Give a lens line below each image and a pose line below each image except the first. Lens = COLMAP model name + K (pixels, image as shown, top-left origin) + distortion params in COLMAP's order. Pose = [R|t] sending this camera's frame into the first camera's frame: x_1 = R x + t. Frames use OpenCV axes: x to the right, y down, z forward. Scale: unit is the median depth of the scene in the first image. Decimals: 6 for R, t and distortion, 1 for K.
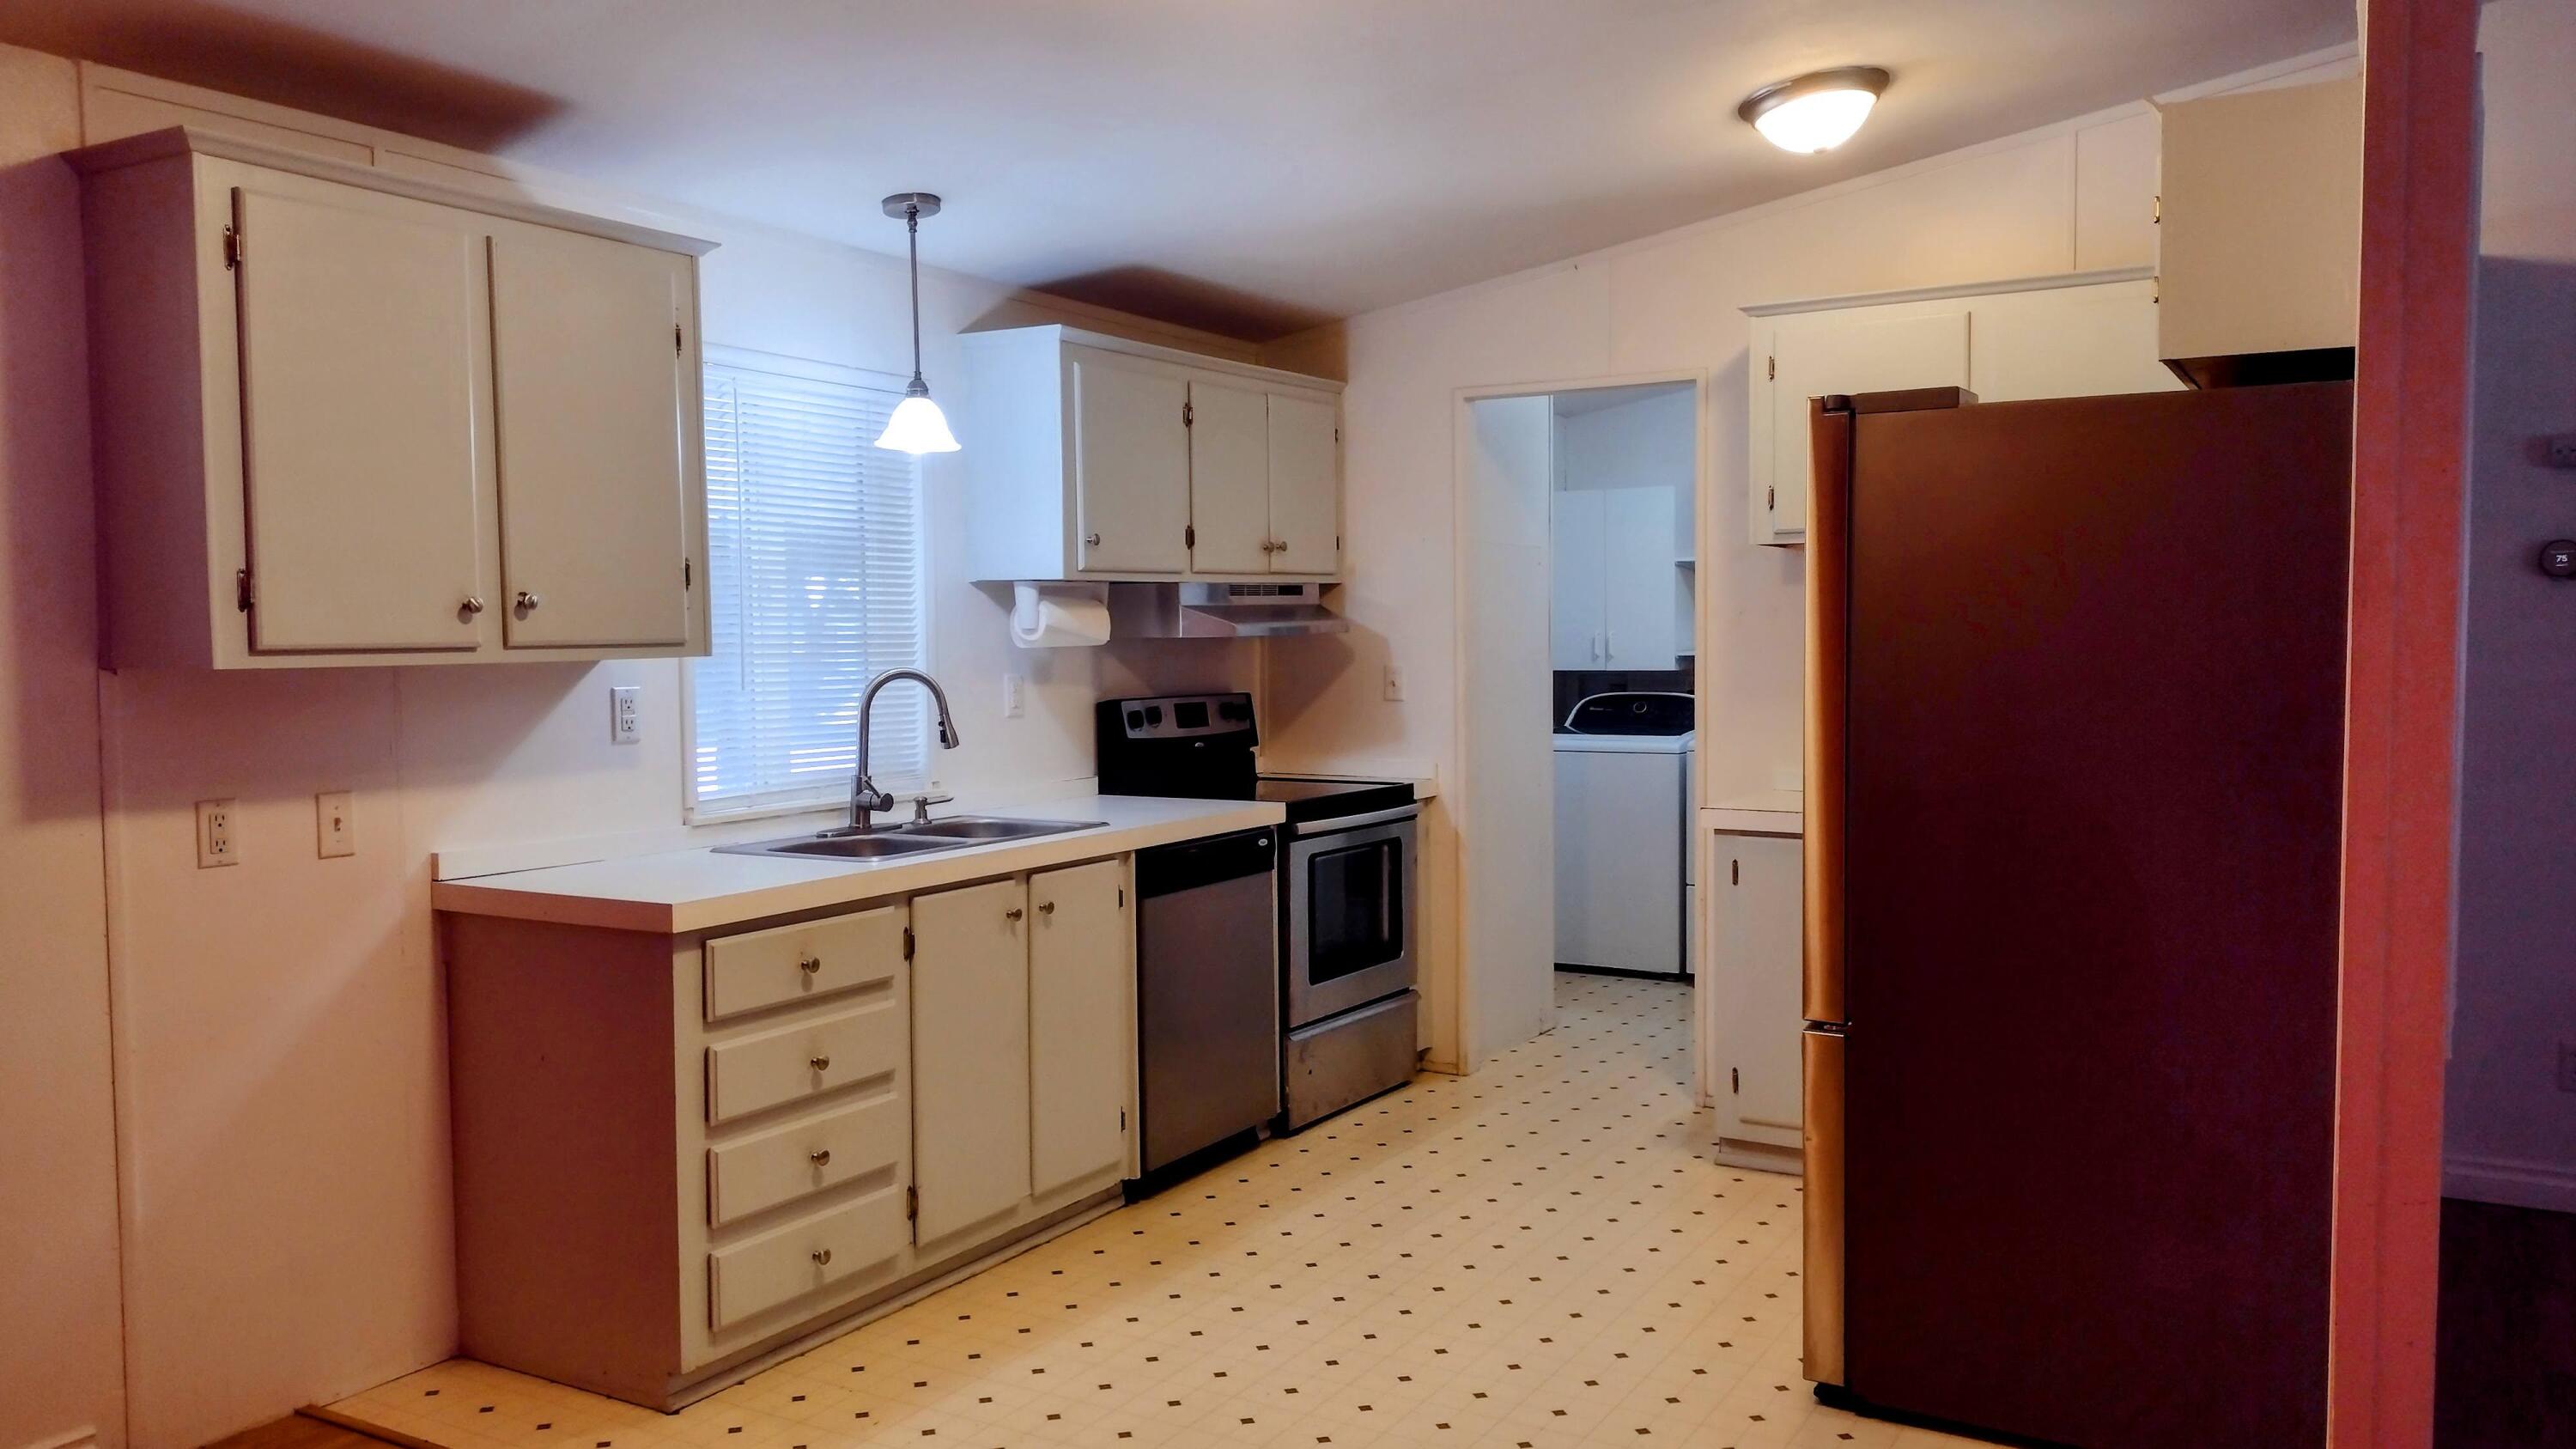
lens RADIAL K [[1938.6, 0, 1285.8], [0, 1938.6, 707.2], [0, 0, 1]] dist [0.055734, -0.043372]
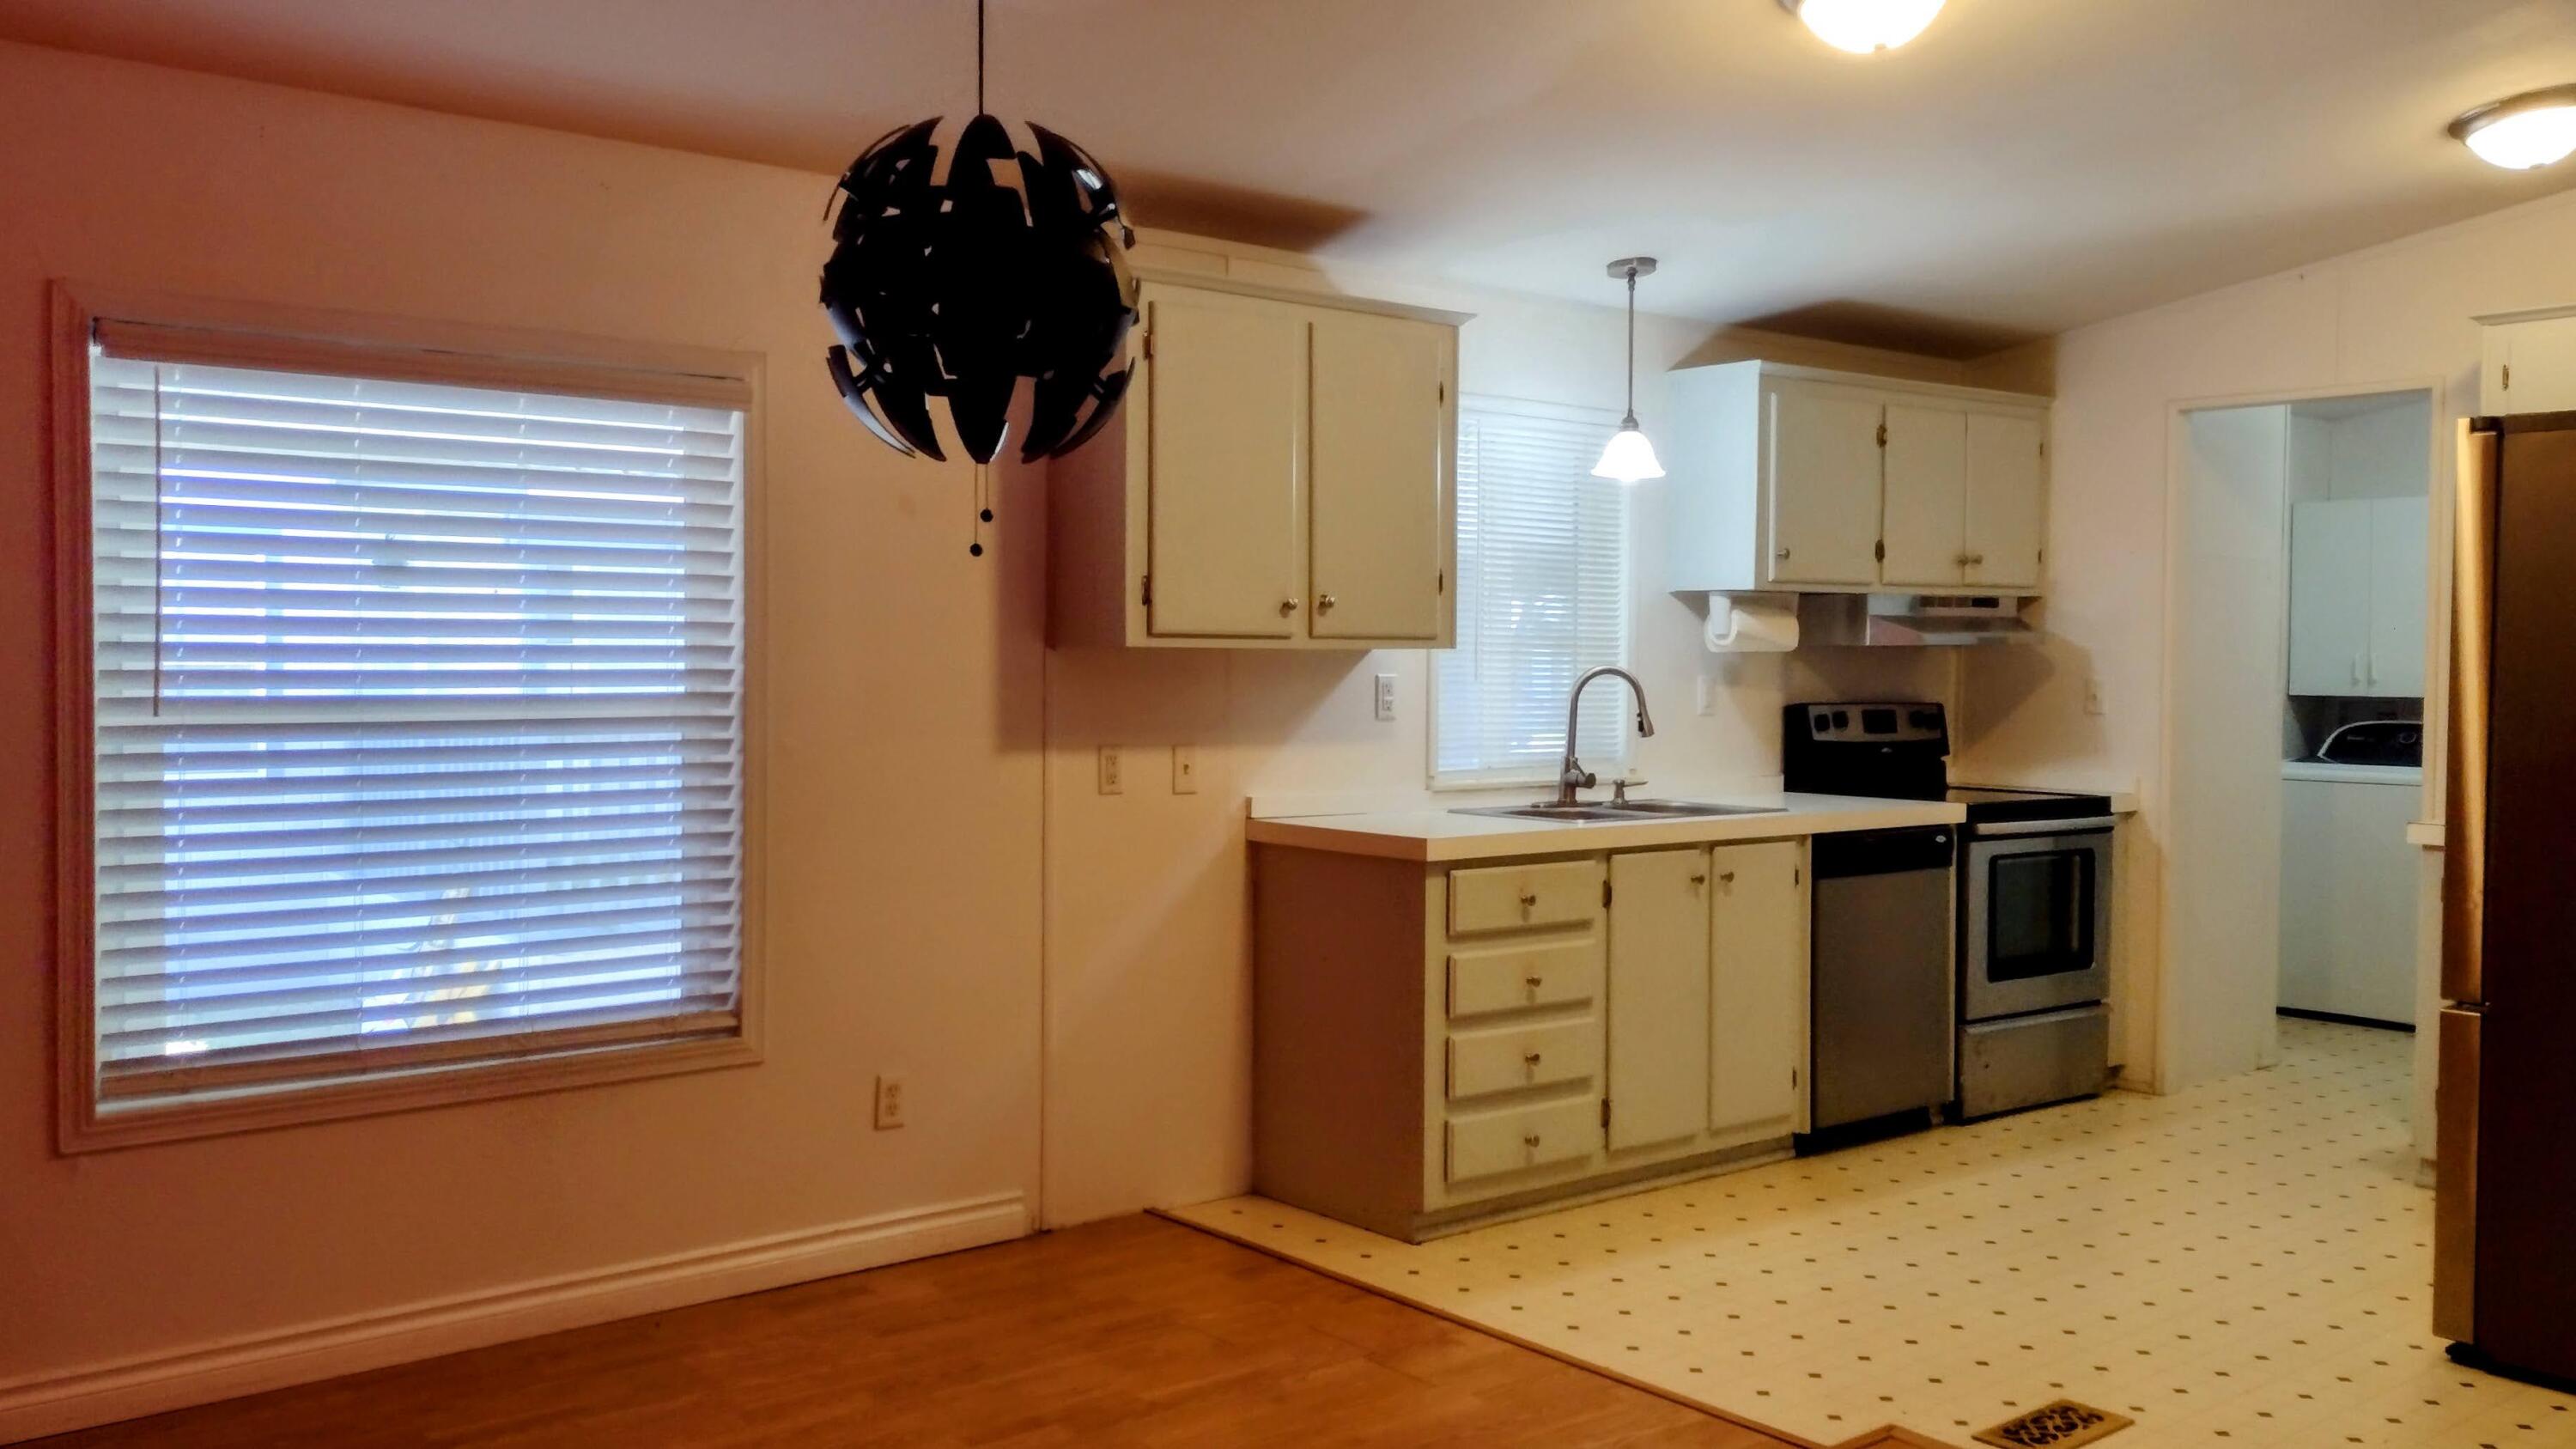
lens RADIAL K [[2108.6, 0, 1285.5], [0, 2108.6, 732.8], [0, 0, 1]] dist [0.068445, -0.054794]
pose [[0.941901, 0.028849, -0.334649, 0.045187], [-0.029857, 0.999552, 0.002134, 0.024142], [0.334561, 0.007981, 0.942340, -0.258148]]
